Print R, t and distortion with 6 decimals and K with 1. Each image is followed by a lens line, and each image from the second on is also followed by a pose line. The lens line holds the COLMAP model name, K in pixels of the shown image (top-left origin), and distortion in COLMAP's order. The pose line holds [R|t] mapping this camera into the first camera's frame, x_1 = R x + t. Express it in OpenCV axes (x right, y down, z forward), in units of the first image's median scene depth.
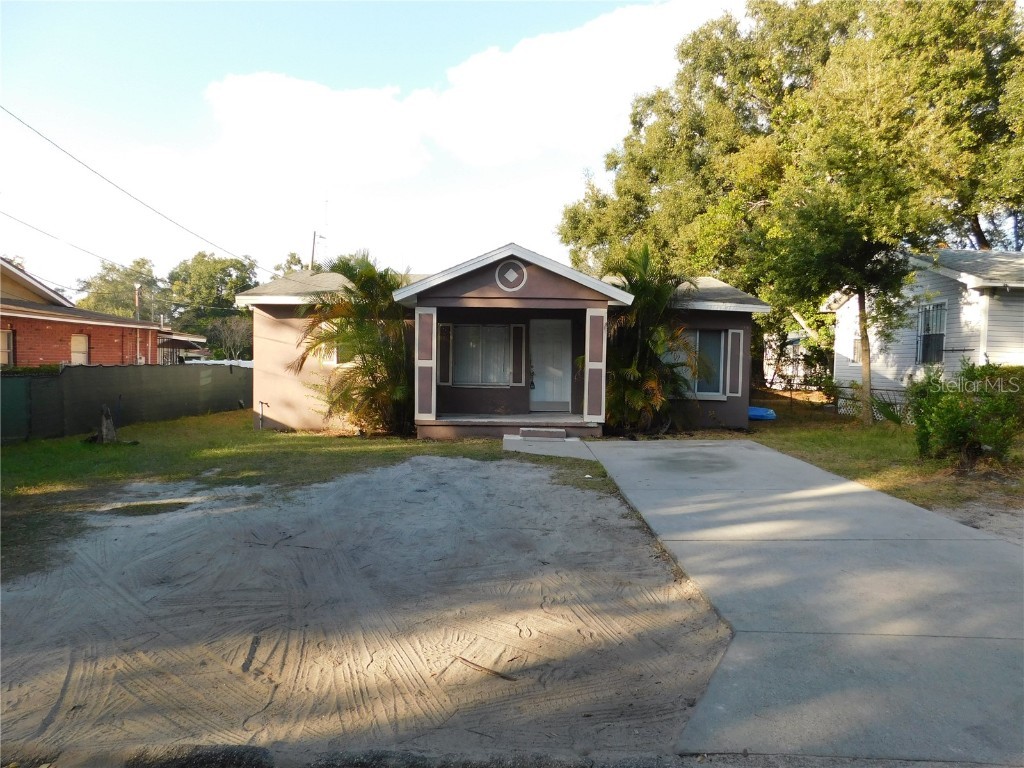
lens RADIAL K [[663.5, 0, 511.5], [0, 663.5, 417.1], [0, 0, 1]] dist [-0.026365, 0.001124]
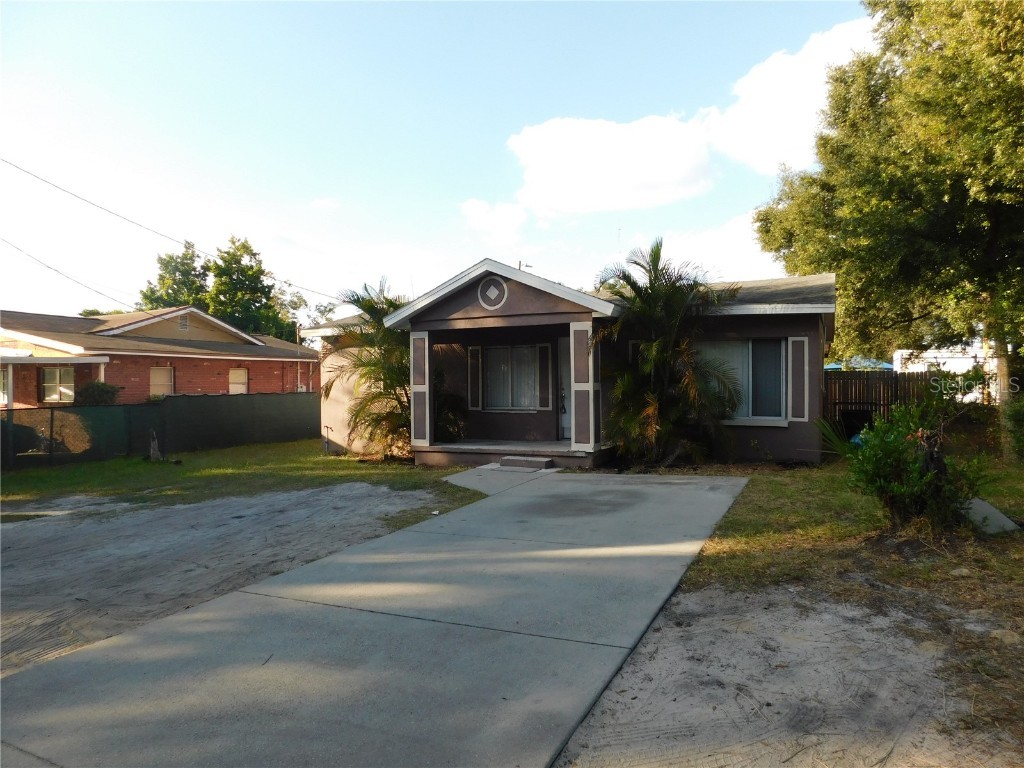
lens RADIAL K [[674.1, 0, 512.0], [0, 674.1, 384.0], [0, 0, 1]] dist [-0.031728, 0.002896]
pose [[0.905647, -0.022881, -0.423415, 0.417836], [-0.012729, 0.996626, -0.081083, -0.007830], [0.423842, 0.078823, 0.902300, 0.157169]]
